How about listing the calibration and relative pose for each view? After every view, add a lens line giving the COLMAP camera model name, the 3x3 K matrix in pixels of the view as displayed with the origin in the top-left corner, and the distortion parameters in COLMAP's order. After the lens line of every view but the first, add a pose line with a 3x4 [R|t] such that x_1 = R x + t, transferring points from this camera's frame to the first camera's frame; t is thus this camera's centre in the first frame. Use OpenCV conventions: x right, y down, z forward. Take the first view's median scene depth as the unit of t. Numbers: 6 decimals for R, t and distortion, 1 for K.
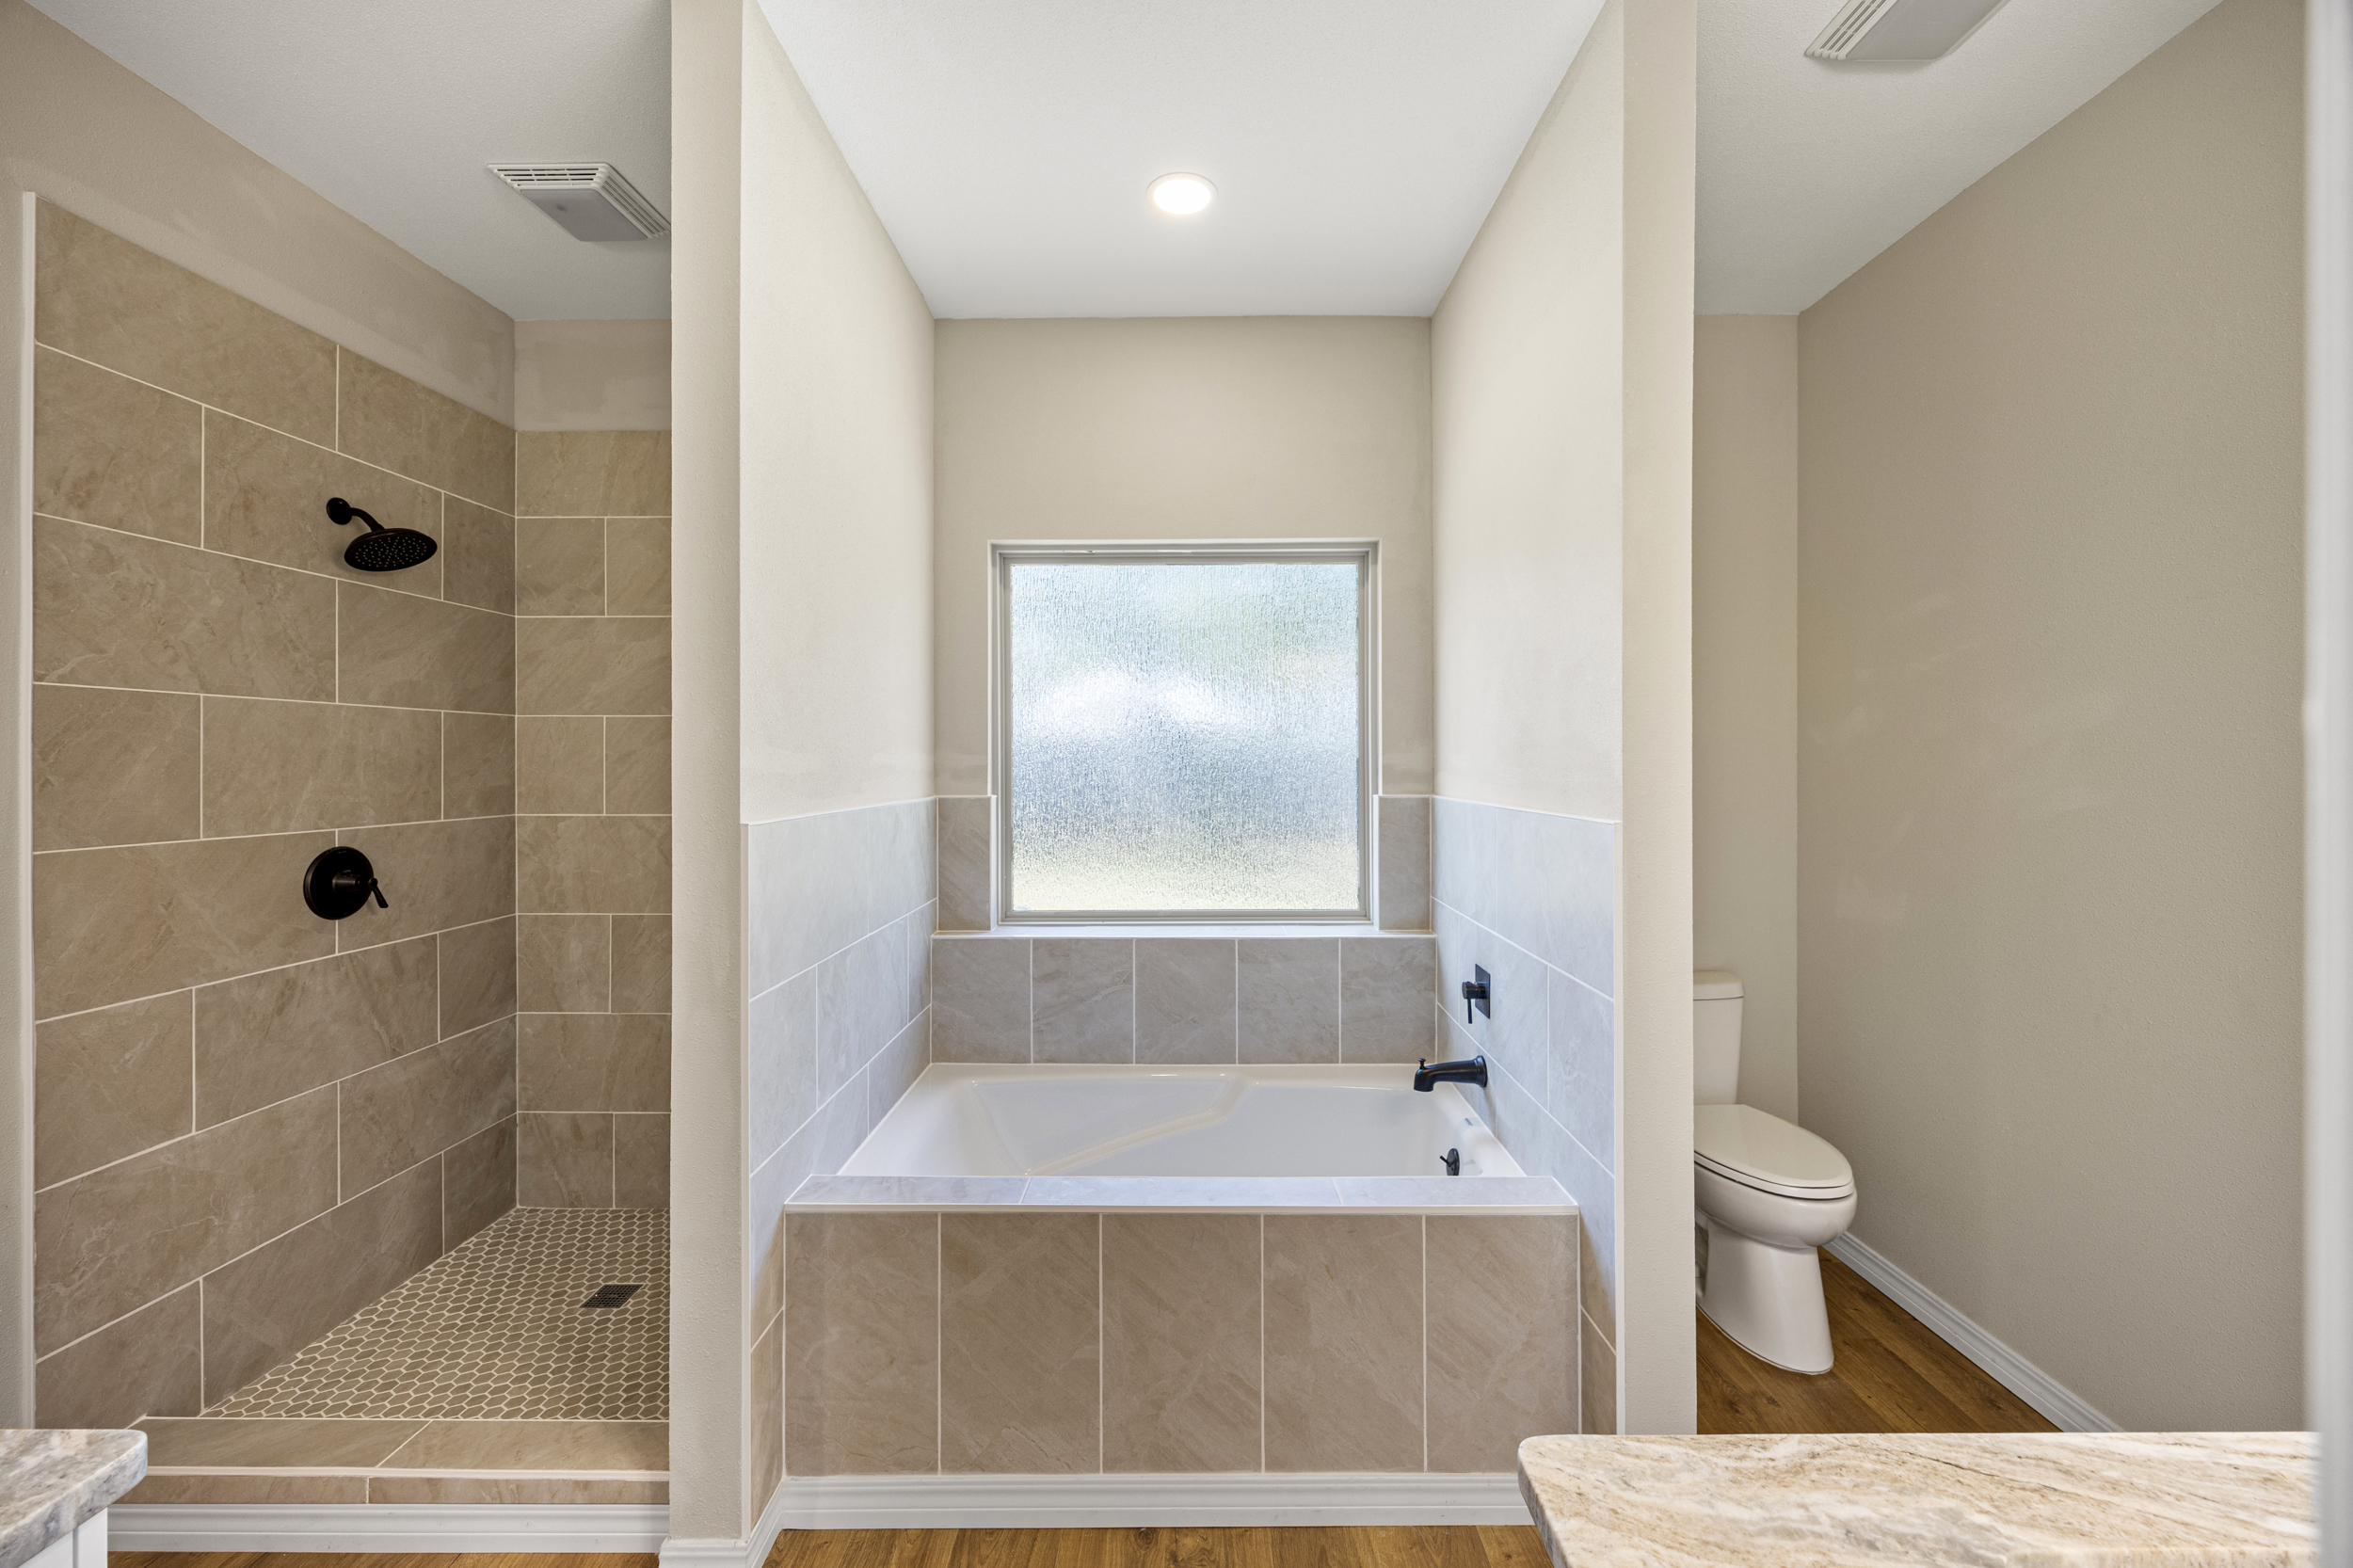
lens RADIAL K [[907.0, 0, 1167.7], [0, 907.0, 751.3], [0, 0, 1]] dist [-0.000314, -0.000075]
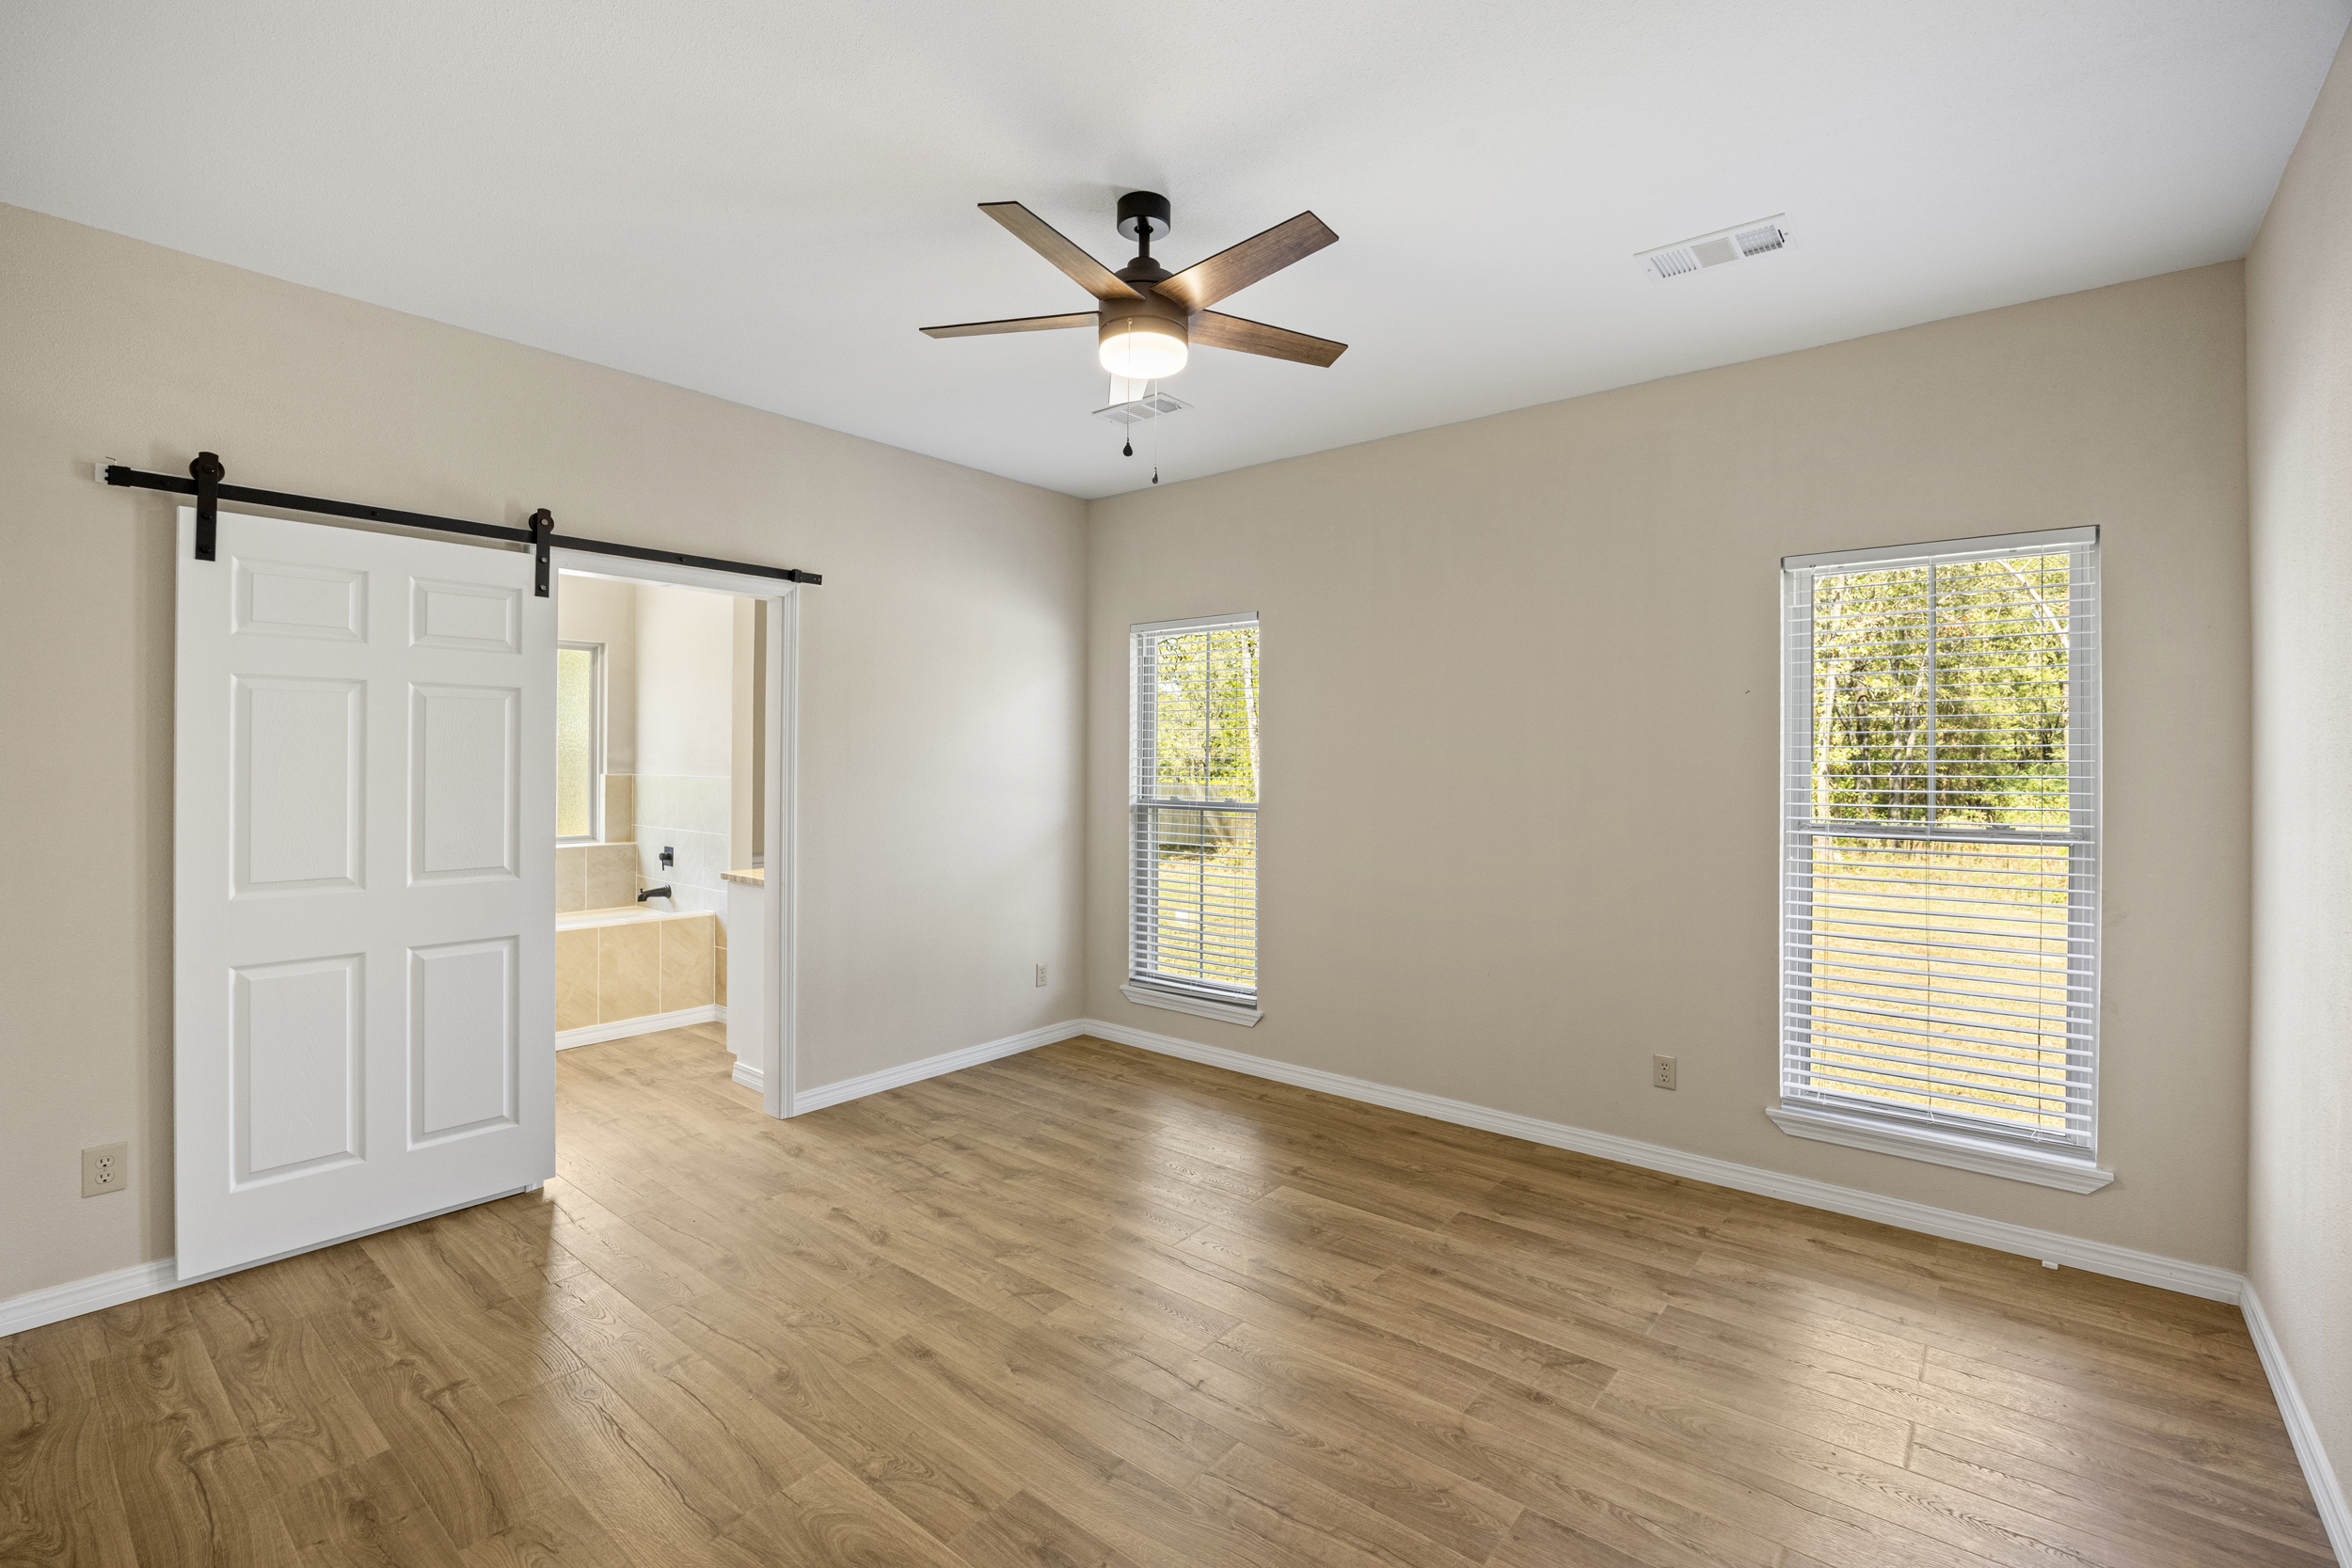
lens RADIAL K [[1032.4, 0, 1183.2], [0, 1032.4, 760.8], [0, 0, 1]] dist [-0.018510, 0.003977]
pose [[0.615953, 0.003596, 0.787775, -0.776213], [-0.009319, 0.999953, 0.002722, 0.002703], [-0.787728, -0.009018, 0.615957, -1.402474]]
